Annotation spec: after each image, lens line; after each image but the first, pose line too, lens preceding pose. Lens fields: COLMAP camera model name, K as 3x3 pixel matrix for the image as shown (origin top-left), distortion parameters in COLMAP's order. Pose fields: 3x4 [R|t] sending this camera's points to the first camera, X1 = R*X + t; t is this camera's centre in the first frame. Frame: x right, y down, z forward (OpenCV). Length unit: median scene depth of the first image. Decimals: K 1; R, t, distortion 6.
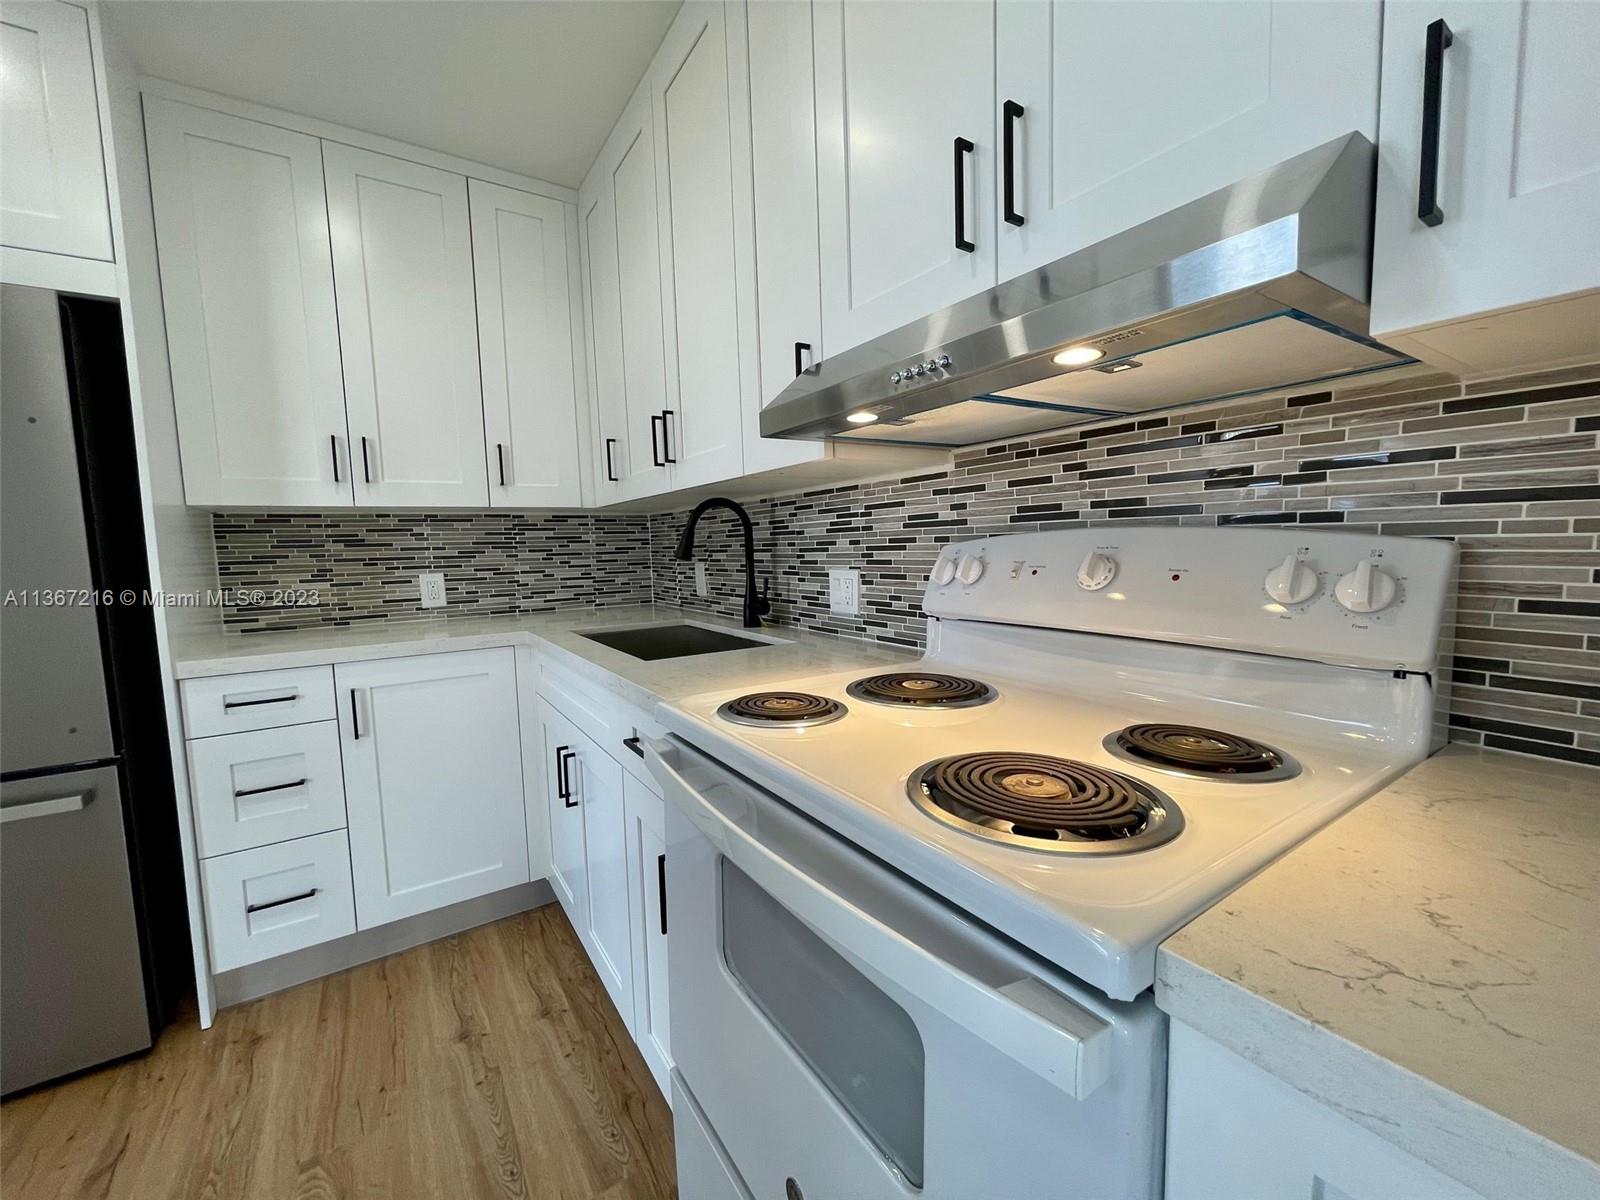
lens RADIAL K [[639.5, 0, 800.0], [0, 639.5, 600.0], [0, 0, 1]] dist [-0.000218, -0.000176]
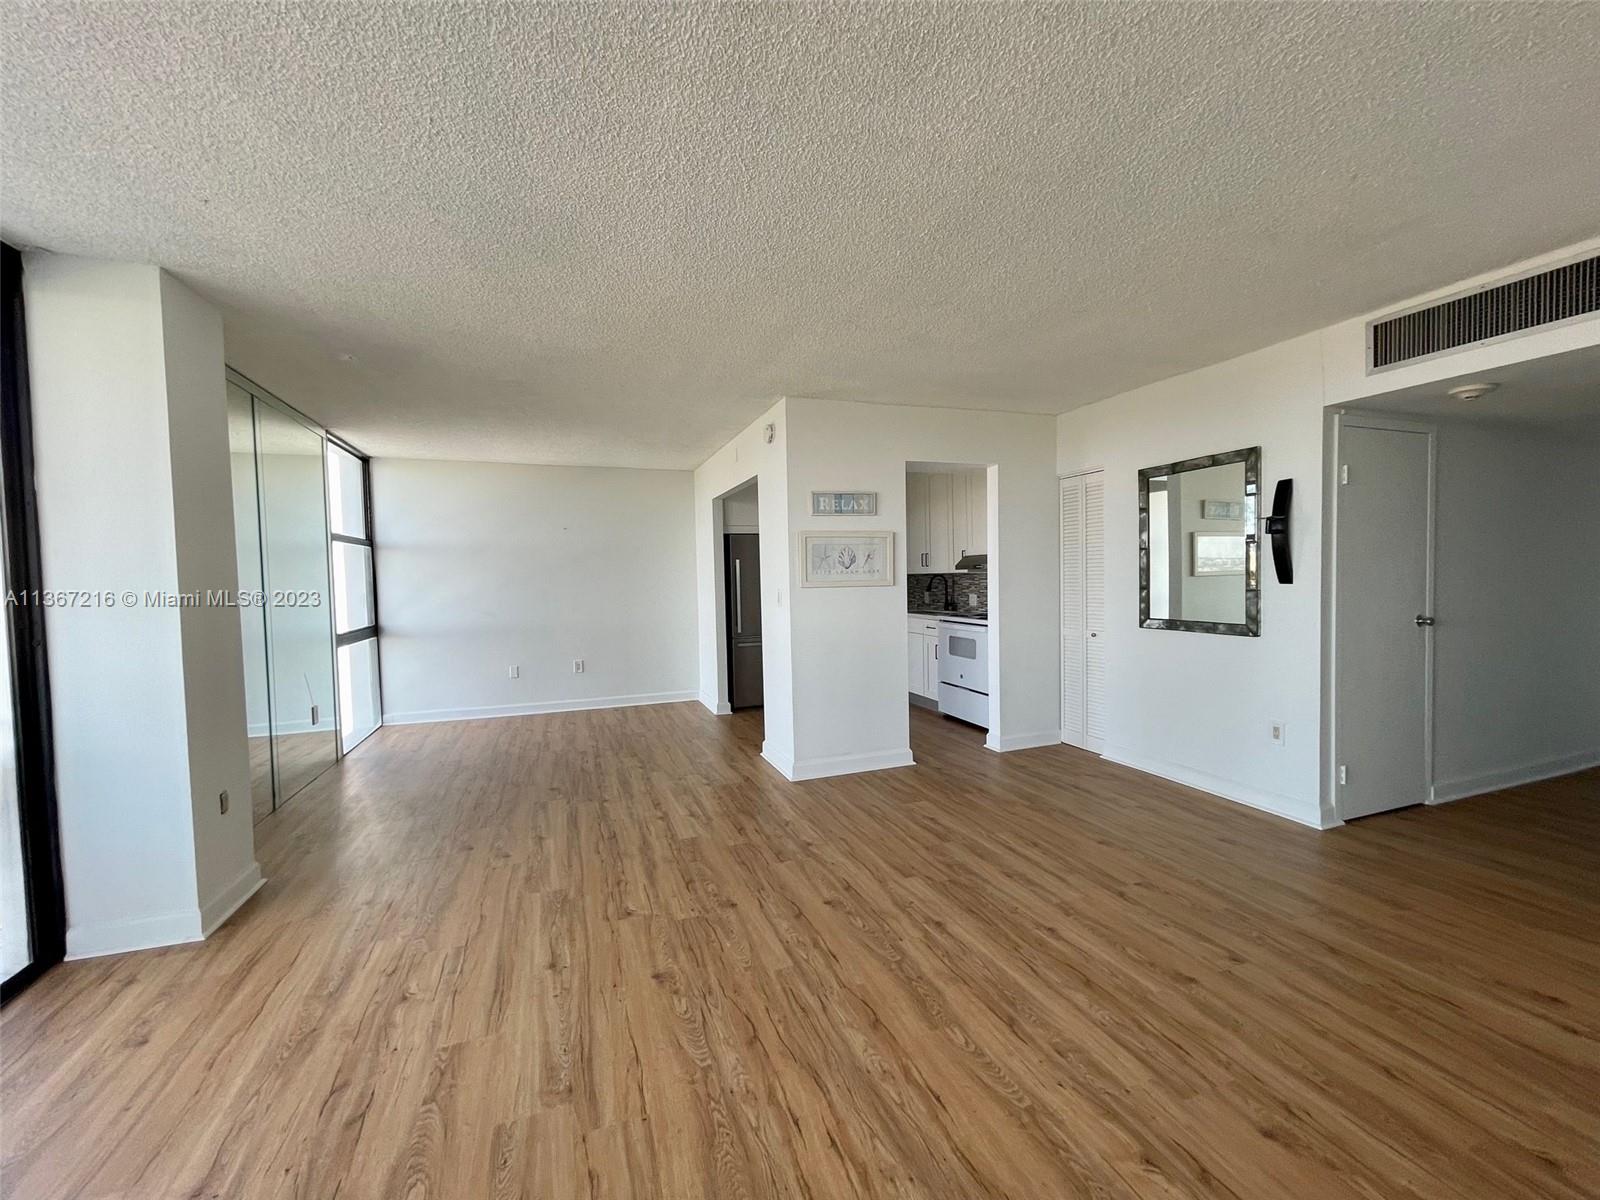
lens RADIAL K [[643.8, 0, 799.3], [0, 643.8, 597.7], [0, 0, 1]] dist [-0.001243, 0.000195]
pose [[0.973214, 0.012730, -0.229547, -0.064620], [-0.023899, 0.998658, -0.045939, 0.187377], [0.228654, 0.050195, 0.972213, -3.204059]]
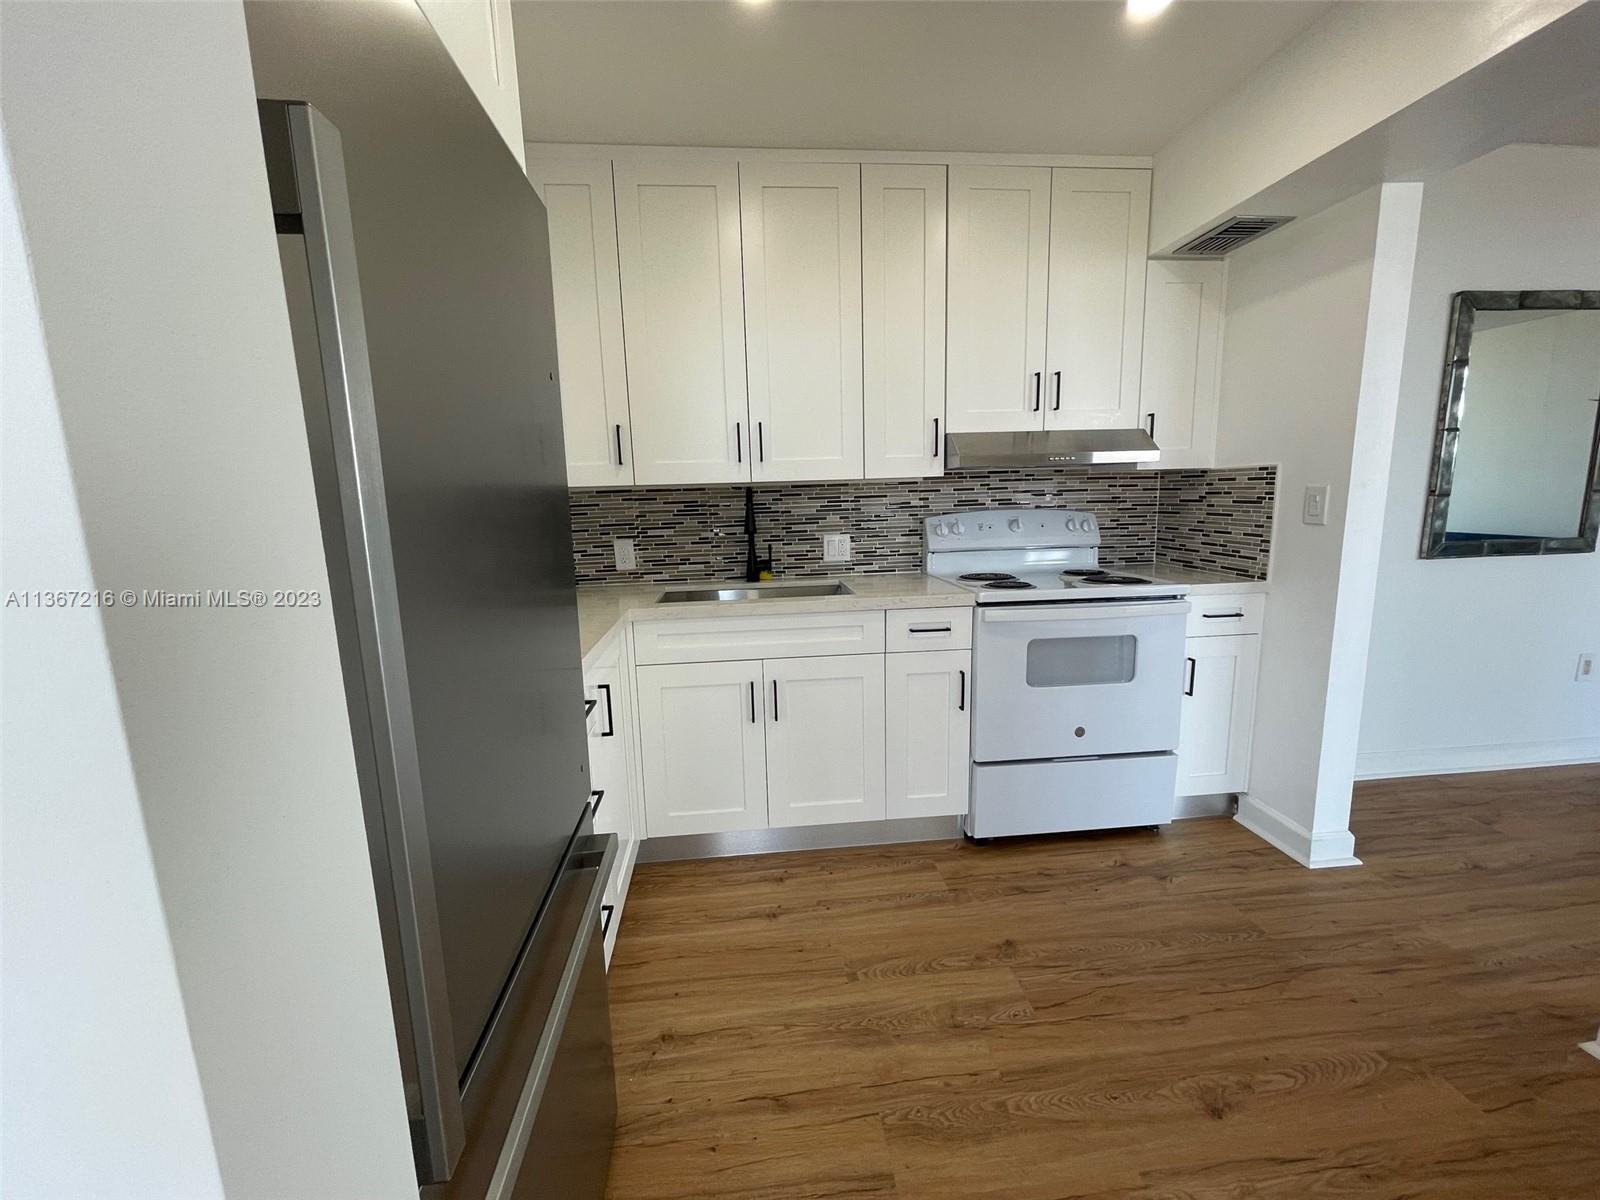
lens RADIAL K [[642.7, 0, 799.0], [0, 642.7, 597.8], [0, 0, 1]] dist [0.000568, -0.000955]
pose [[0.467981, -0.128576, 0.874335, -1.508225], [0.094435, 0.990970, 0.095183, -0.055059], [-0.878678, 0.038024, 0.475897, 0.321107]]
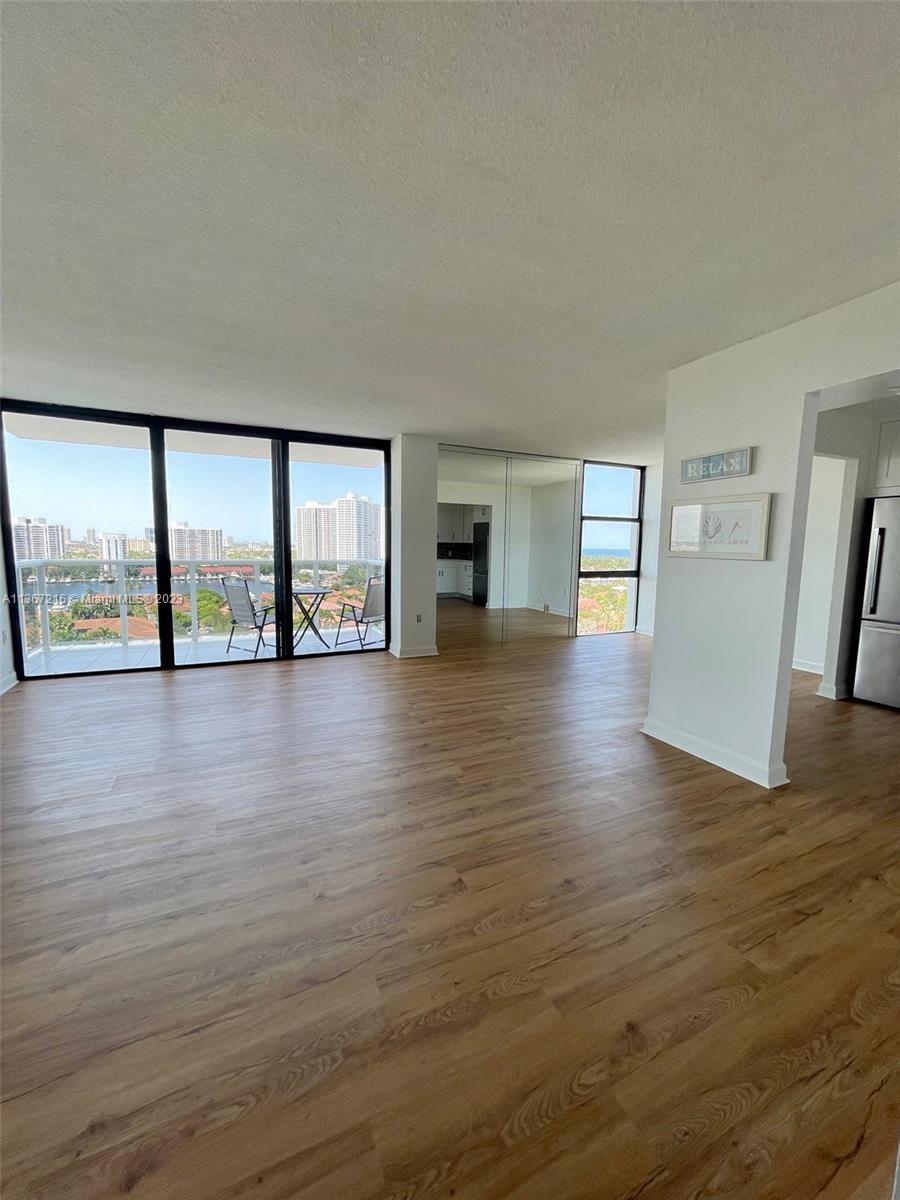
lens RADIAL K [[487.7, 0, 451.7], [0, 487.7, 600.1], [0, 0, 1]] dist [-0.003421, -0.000274]
pose [[-0.142840, 0.136272, -0.980320, 1.519428], [-0.099871, 0.983436, 0.151257, -0.014827], [0.984694, 0.119511, -0.126865, -1.251700]]
